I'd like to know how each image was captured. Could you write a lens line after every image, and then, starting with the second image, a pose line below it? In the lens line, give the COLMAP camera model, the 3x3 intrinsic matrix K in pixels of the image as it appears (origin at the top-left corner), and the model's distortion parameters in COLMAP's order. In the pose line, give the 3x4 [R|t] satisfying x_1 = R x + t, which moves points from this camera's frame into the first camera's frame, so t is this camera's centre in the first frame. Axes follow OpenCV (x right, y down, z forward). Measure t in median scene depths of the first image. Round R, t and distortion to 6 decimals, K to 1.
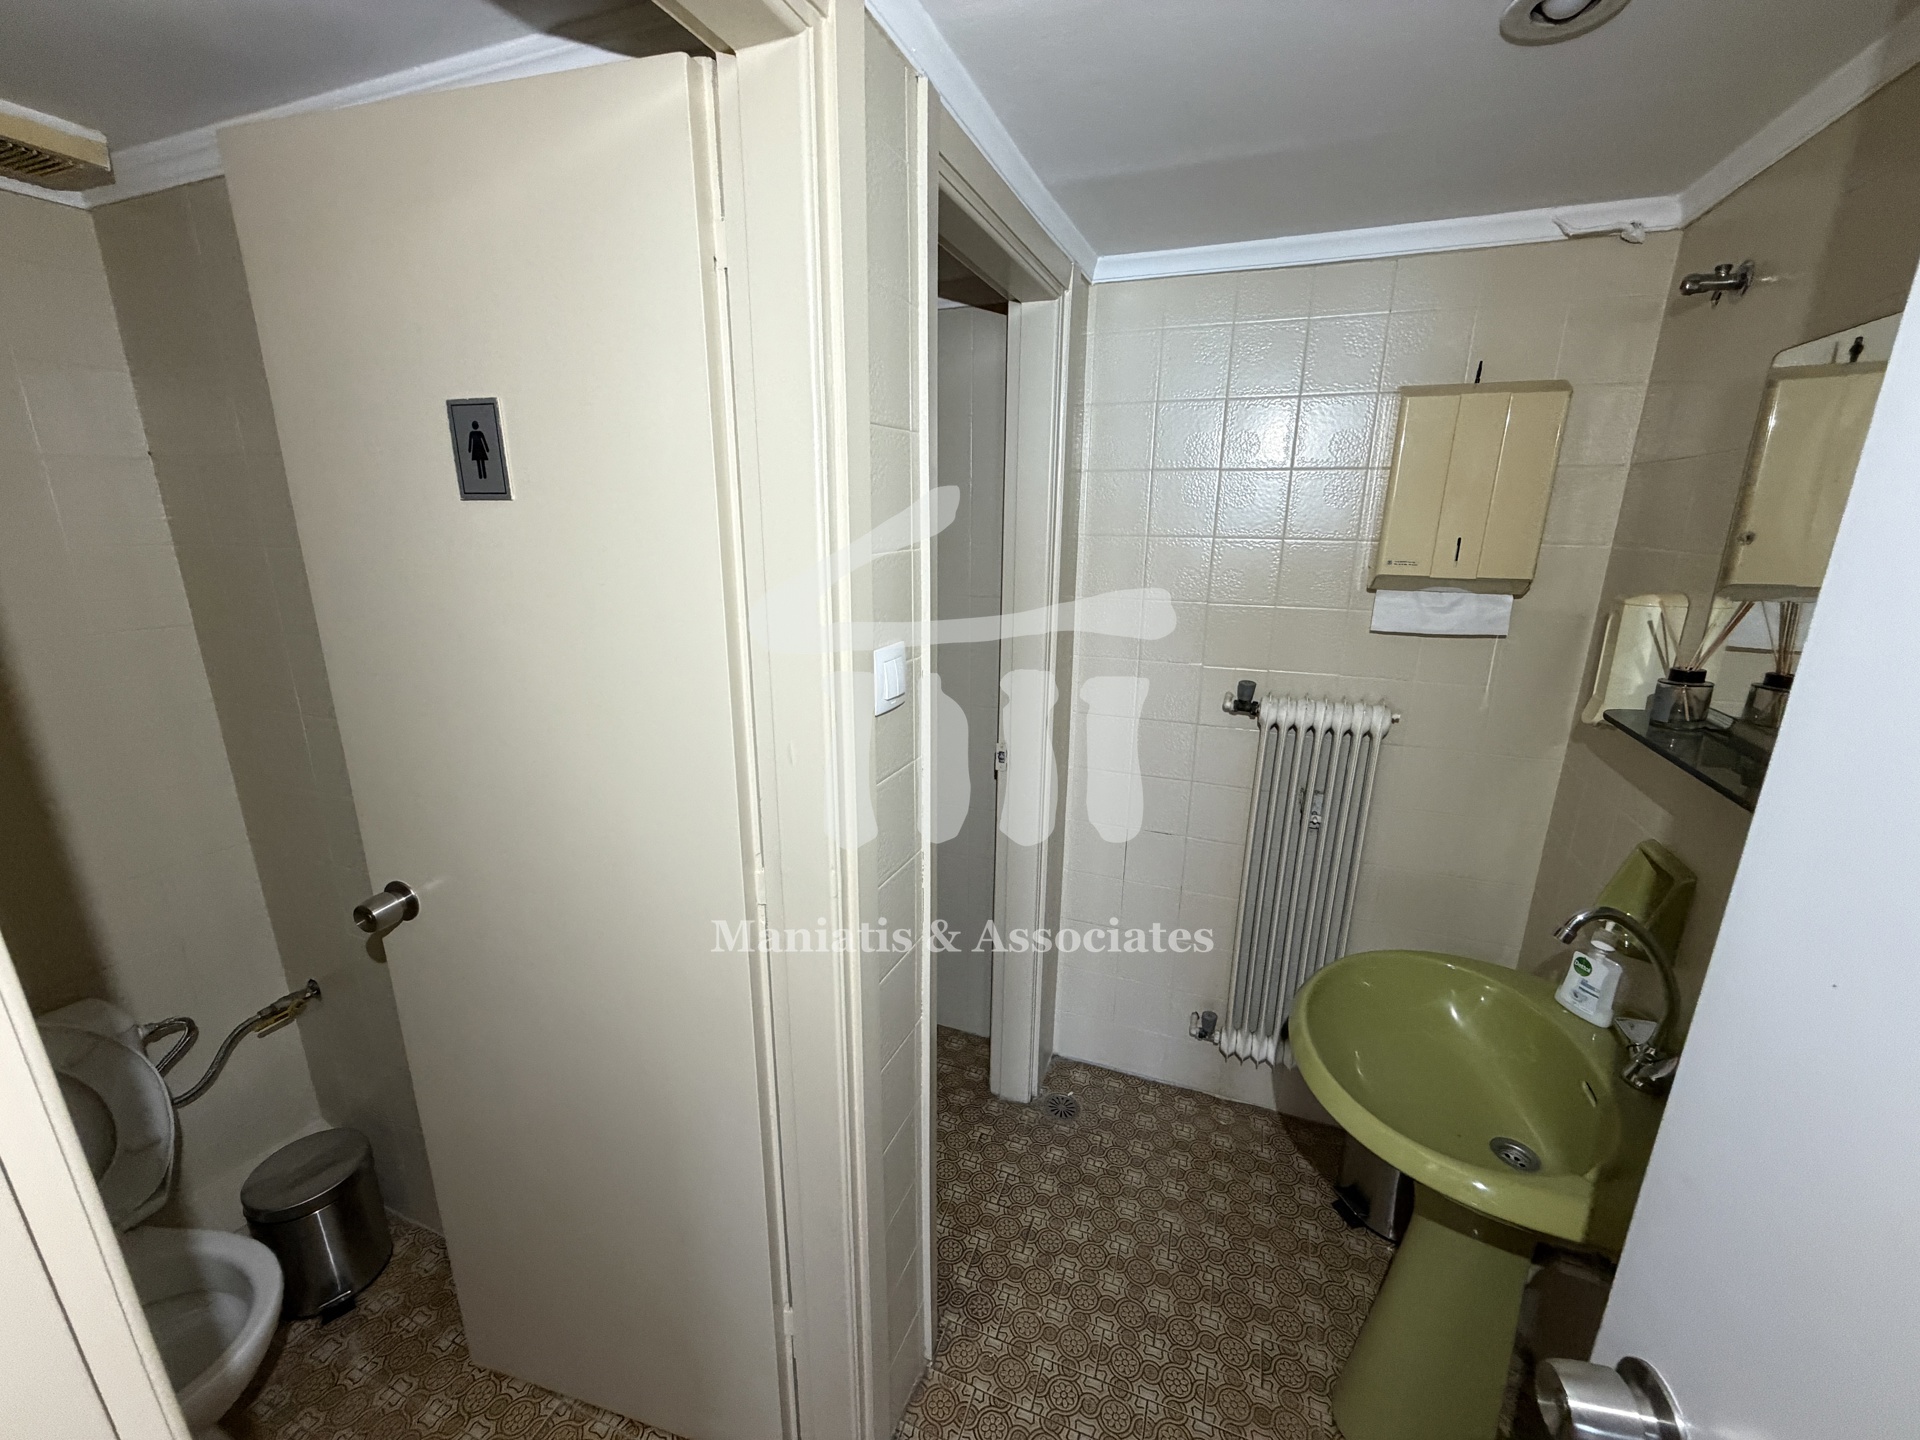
lens RADIAL K [[763.8, 0, 953.0], [0, 763.8, 719.4], [0, 0, 1]] dist [-0.001249, 0.000555]
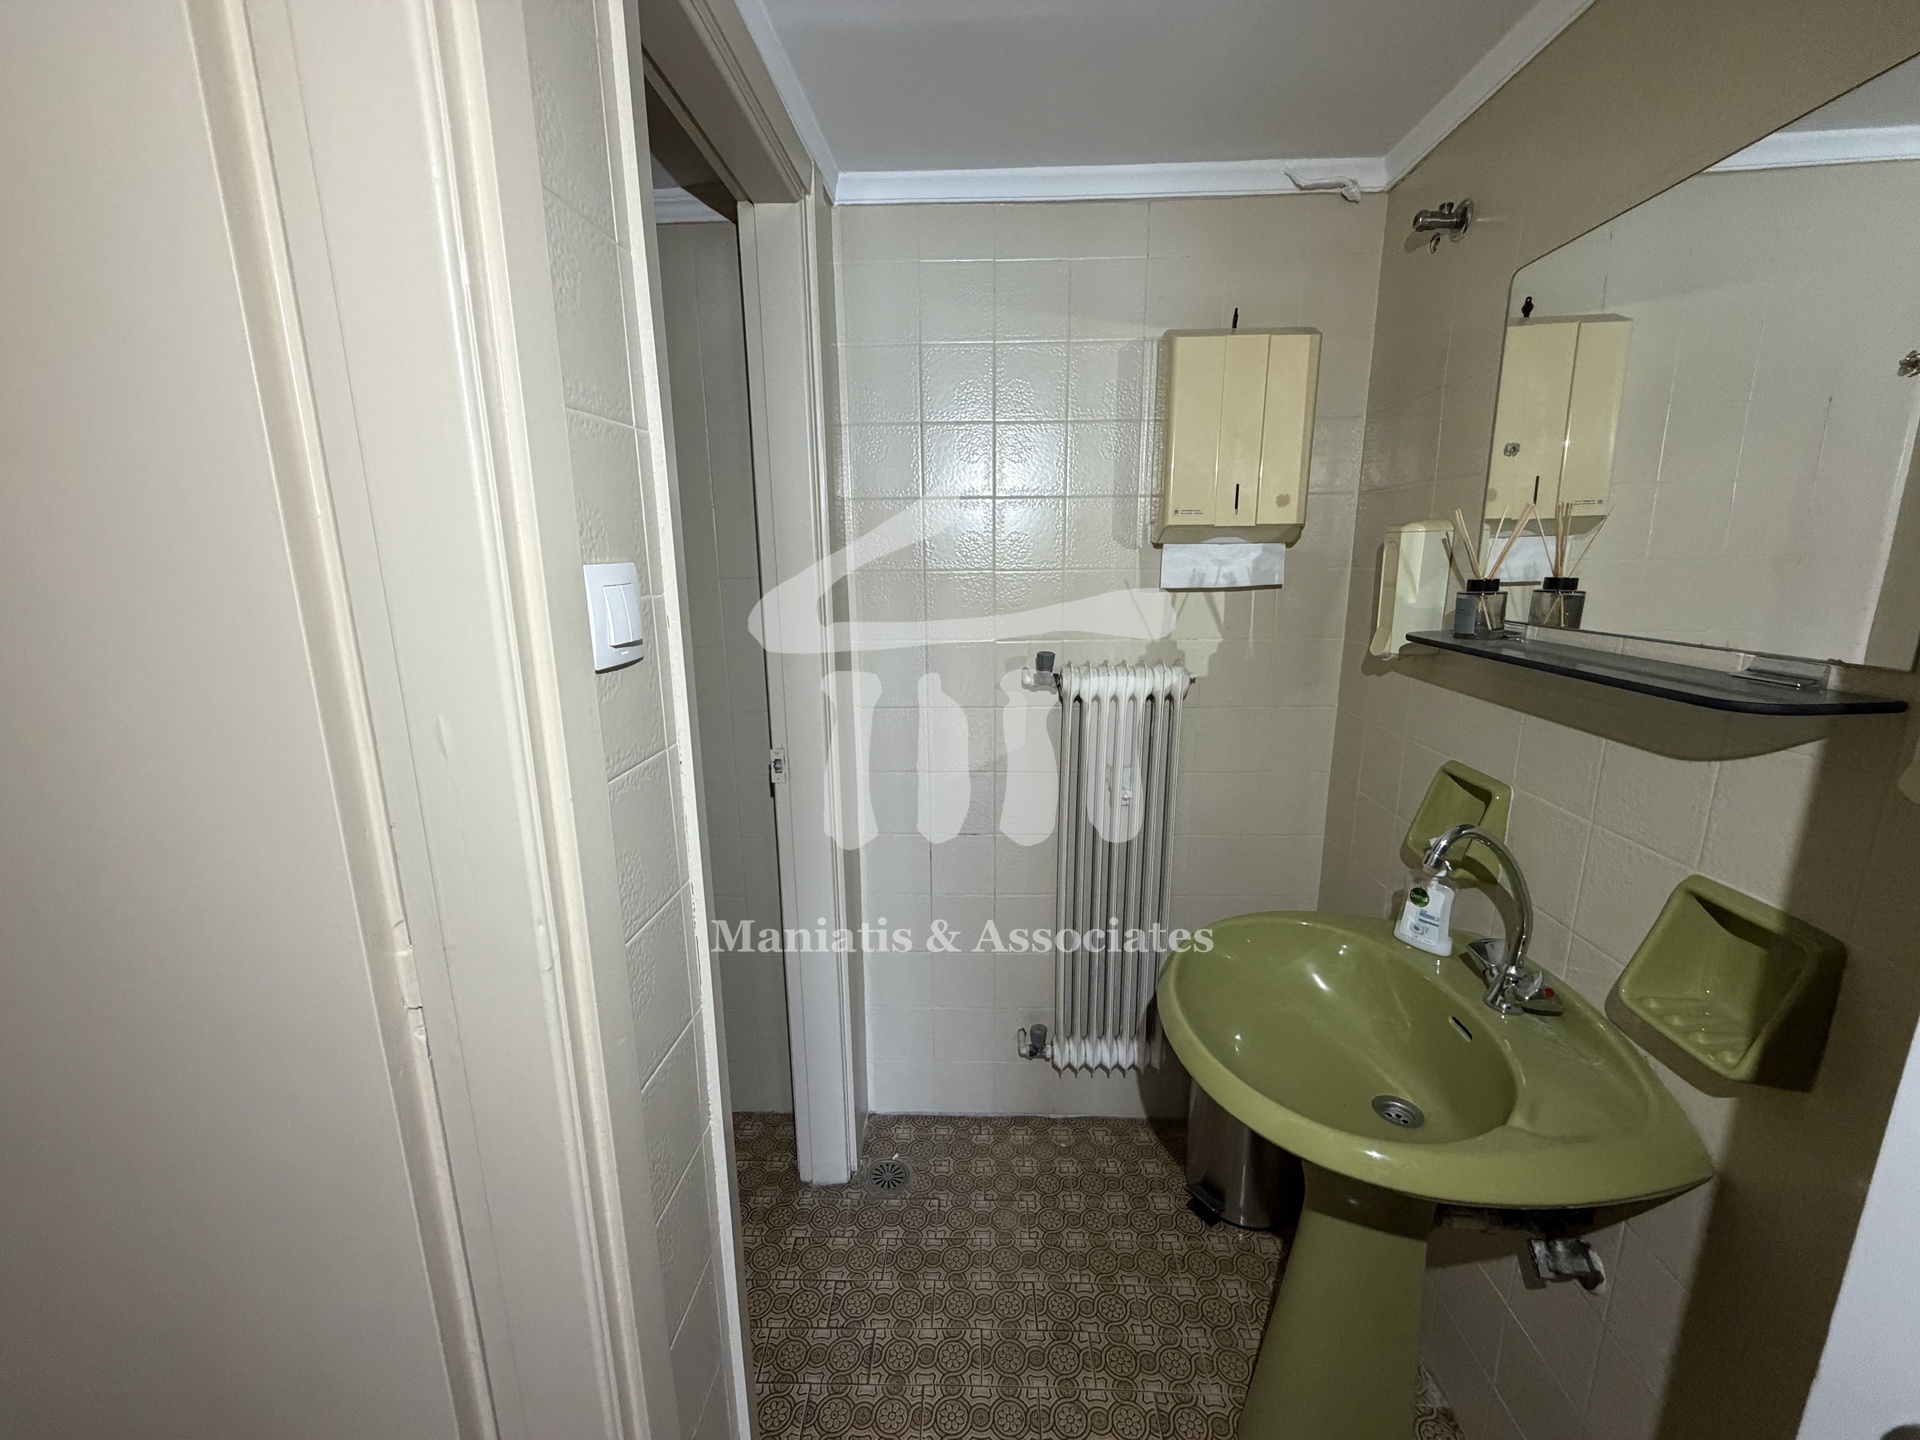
lens RADIAL K [[763.8, 0, 953.0], [0, 763.8, 719.4], [0, 0, 1]] dist [-0.001249, 0.000555]
pose [[0.944987, -0.087353, 0.315229, -0.014710], [0.102622, 0.994201, -0.032136, 0.050558], [-0.310593, 0.062718, 0.948472, 0.181900]]
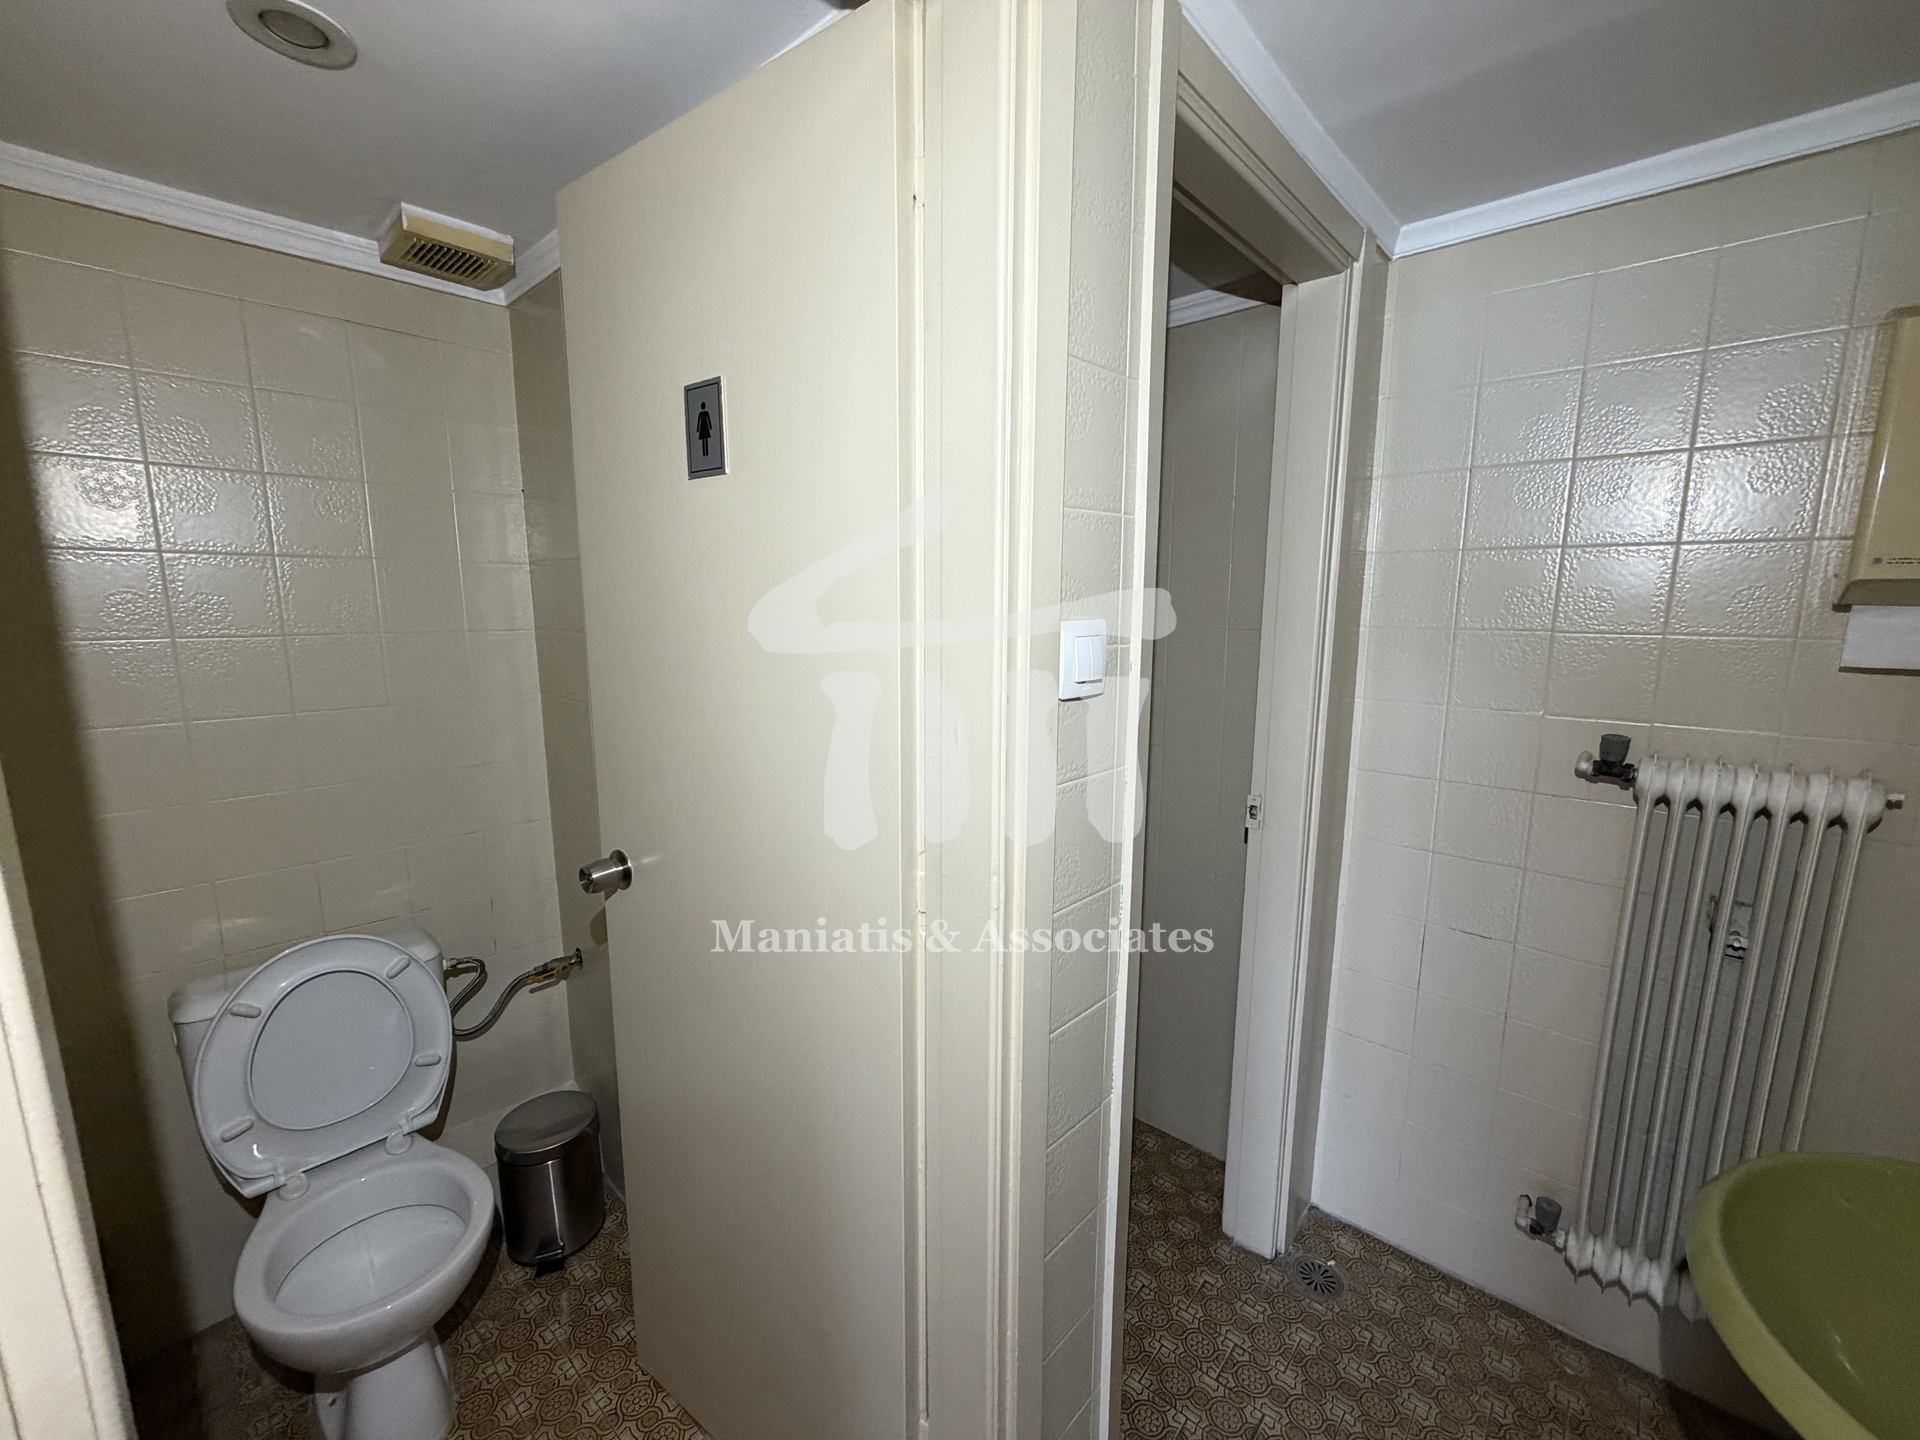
lens RADIAL K [[763.8, 0, 953.0], [0, 763.8, 719.4], [0, 0, 1]] dist [-0.001249, 0.000555]
pose [[0.935243, 0.050469, -0.350391, 0.049025], [-0.088262, 0.991771, -0.092733, 0.061917], [0.342828, 0.117654, 0.932001, 0.102478]]
